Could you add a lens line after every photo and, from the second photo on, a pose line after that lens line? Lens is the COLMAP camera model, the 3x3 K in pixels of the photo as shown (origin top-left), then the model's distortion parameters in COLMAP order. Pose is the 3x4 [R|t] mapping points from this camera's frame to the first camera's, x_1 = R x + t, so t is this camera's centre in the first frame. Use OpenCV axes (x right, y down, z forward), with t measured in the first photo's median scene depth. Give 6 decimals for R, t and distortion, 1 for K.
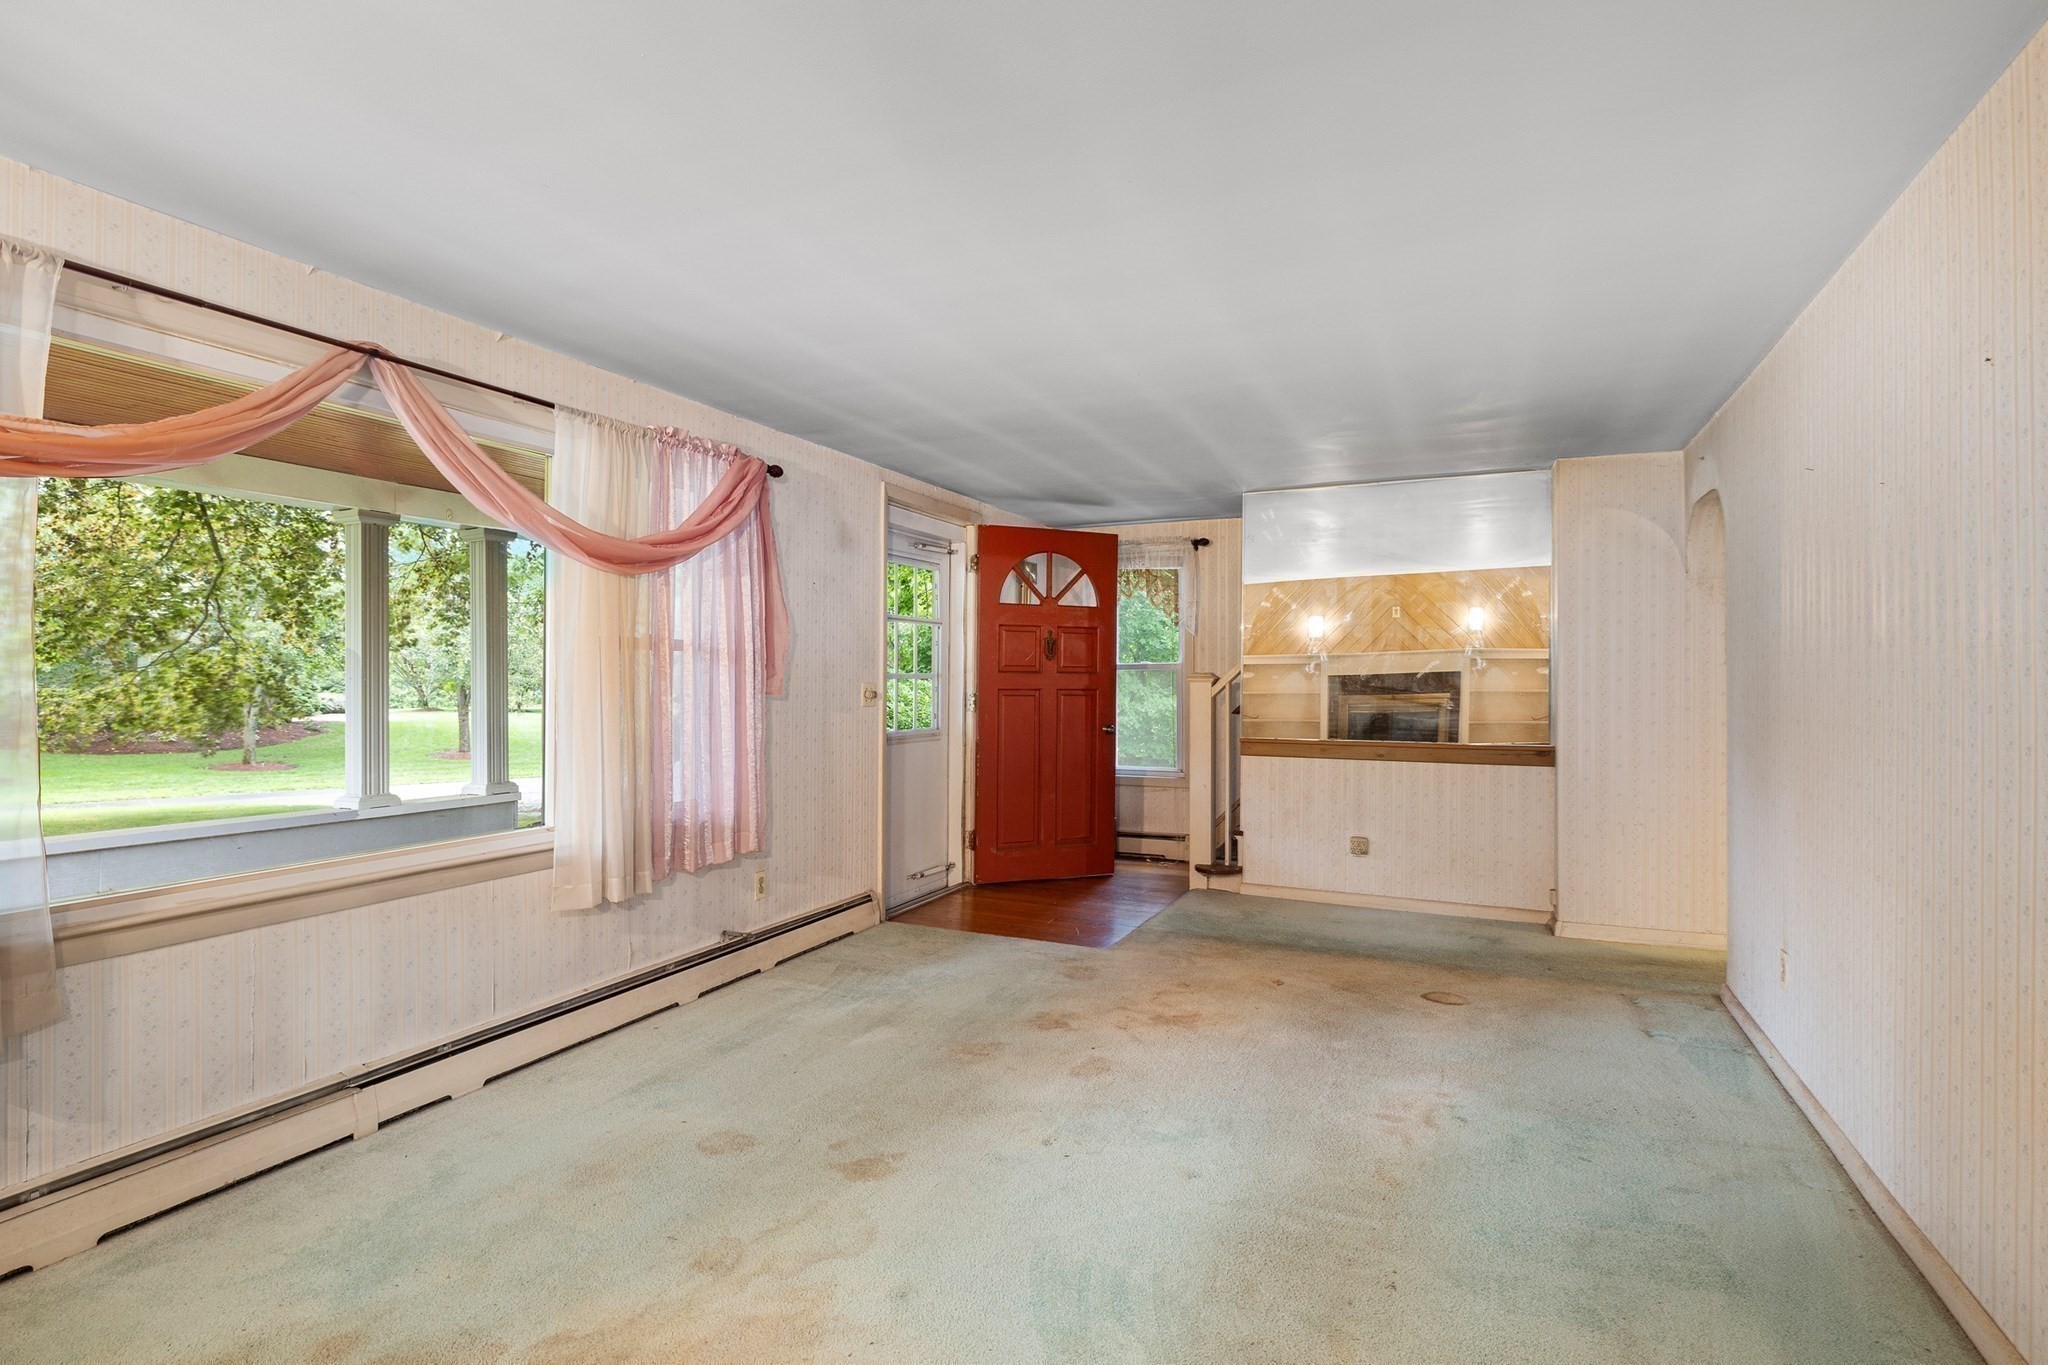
lens RADIAL K [[1001.6, 0, 993.2], [0, 1001.6, 688.0], [0, 0, 1]] dist [-0.002741, 0.004544]
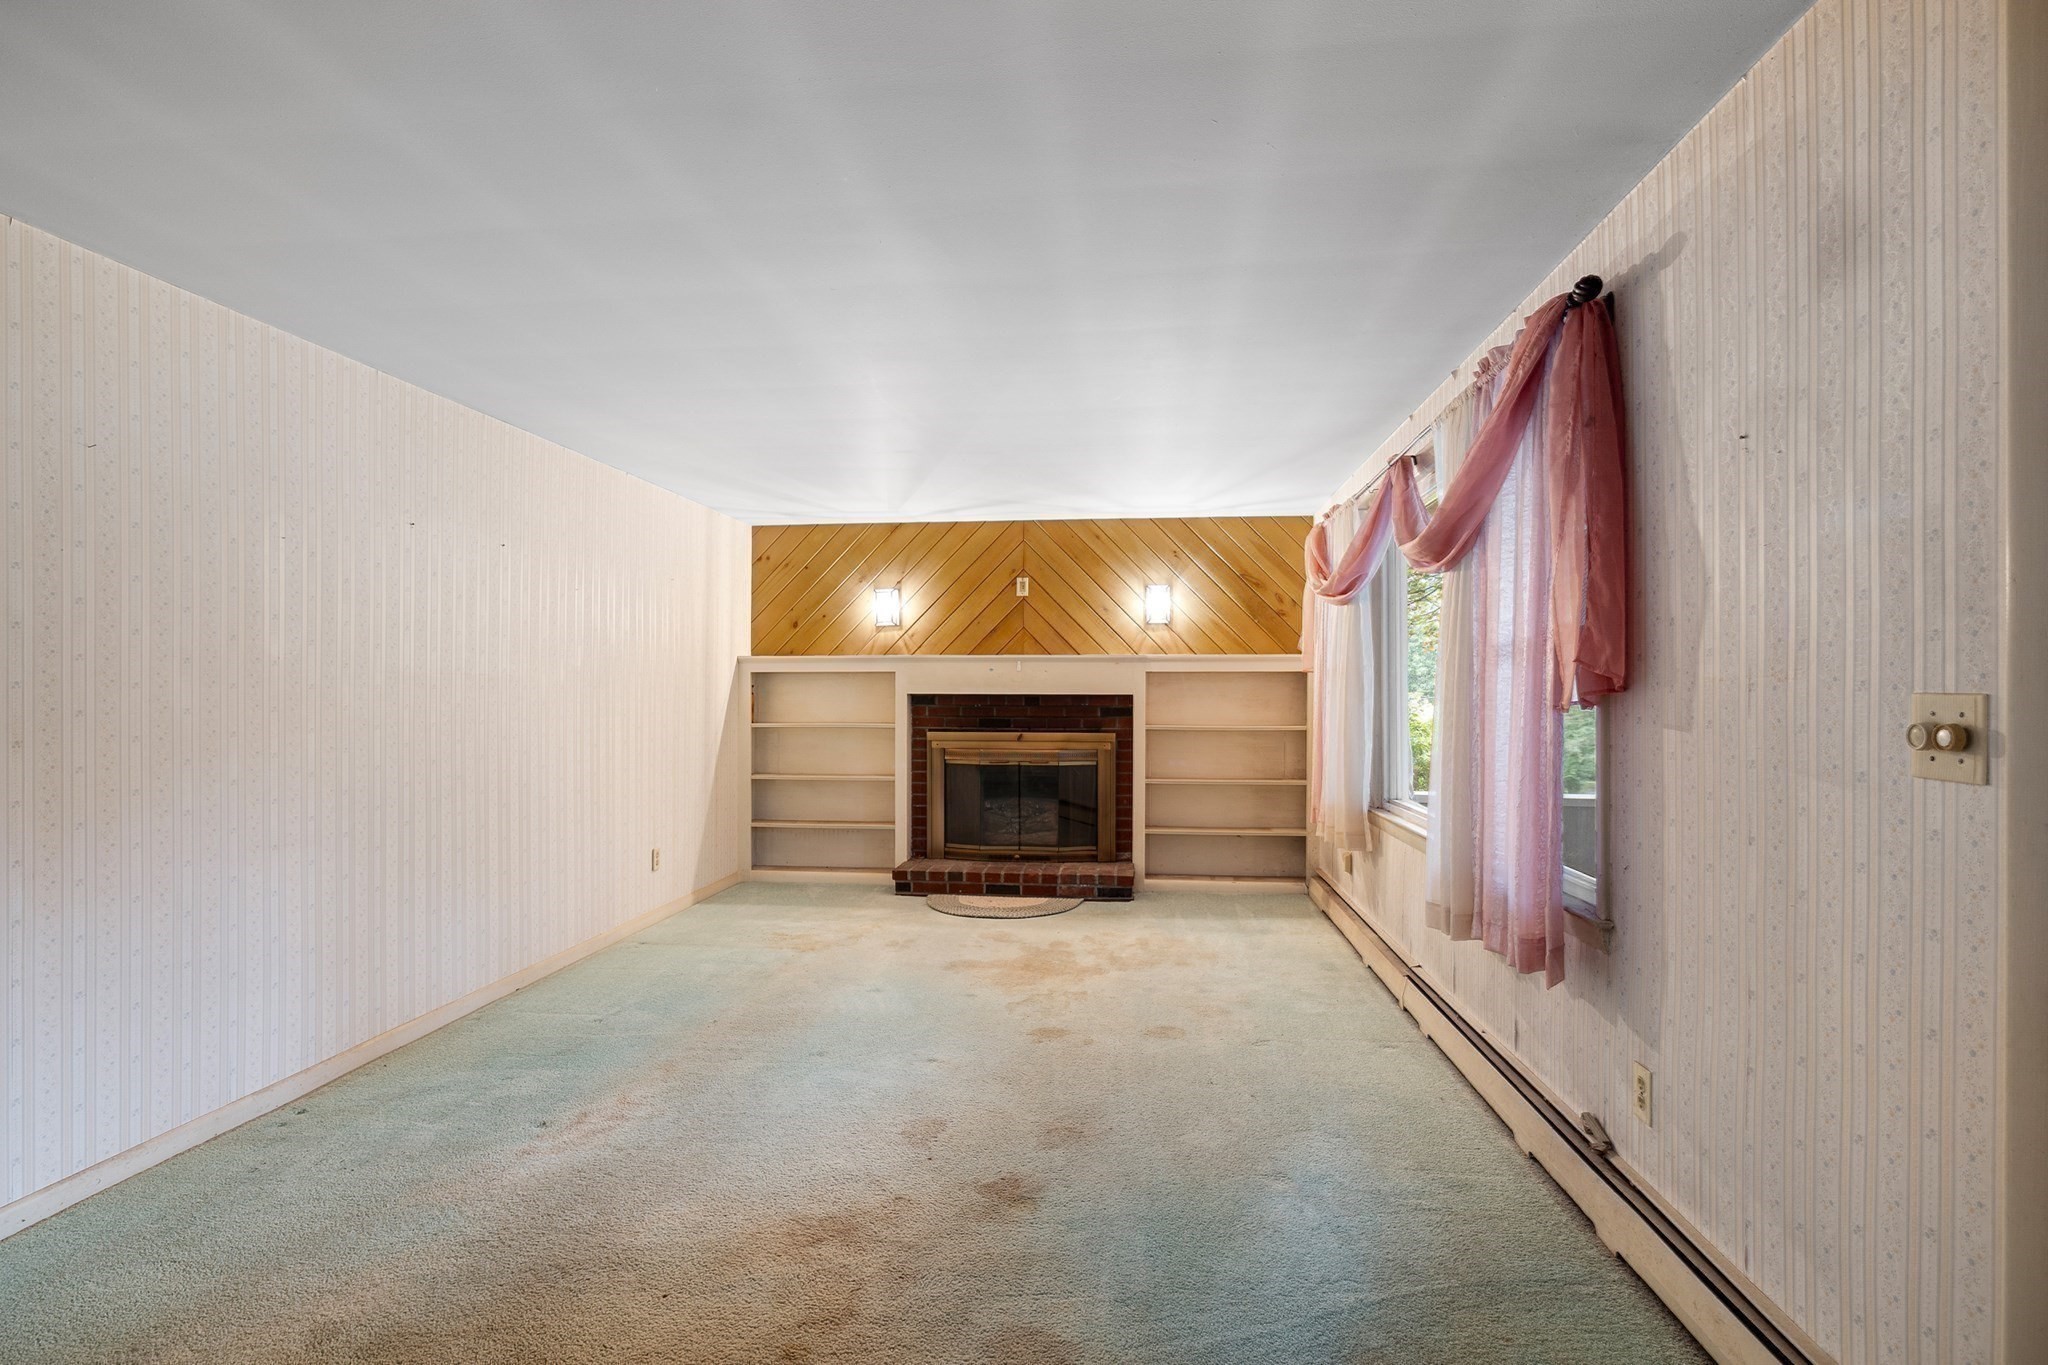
lens RADIAL K [[1001.6, 0, 1019.9], [0, 1001.6, 693.7], [0, 0, 1]] dist [-0.002741, 0.004544]
pose [[-0.940823, 0.000474, -0.338897, 0.273682], [-0.002895, 0.999951, 0.009436, -0.009640], [0.338885, 0.009859, -0.940776, 1.608536]]
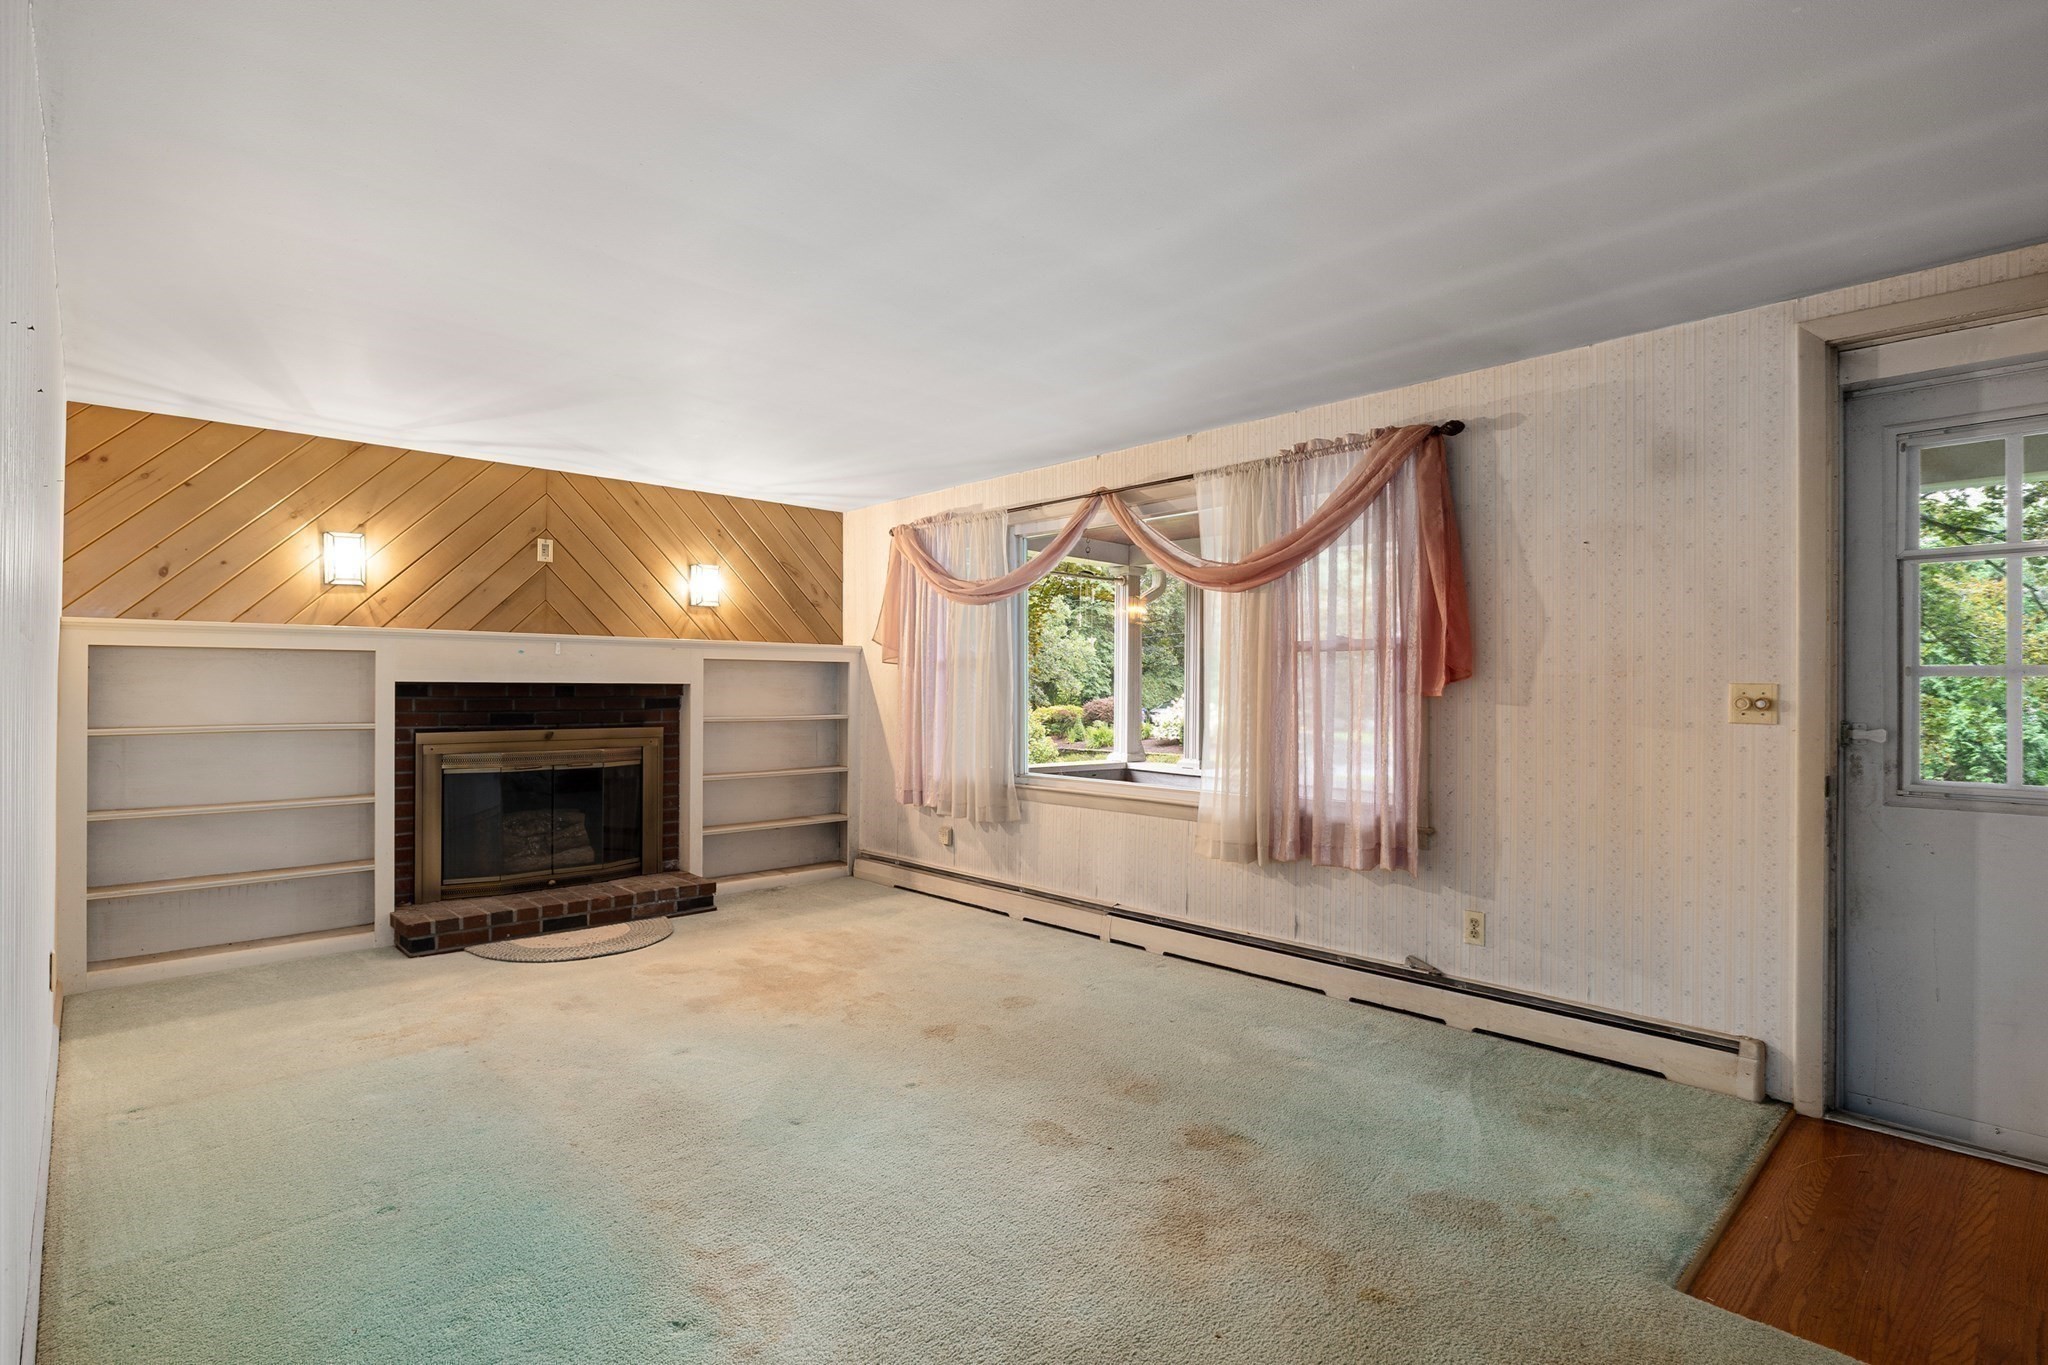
lens RADIAL K [[1001.6, 0, 1052.8], [0, 1001.6, 681.6], [0, 0, 1]] dist [-0.002741, 0.004544]
pose [[-0.337016, -0.004024, -0.941490, 0.778686], [-0.011956, 0.999929, 0.000006, -0.002318], [0.941423, 0.011258, -0.337040, 1.115087]]
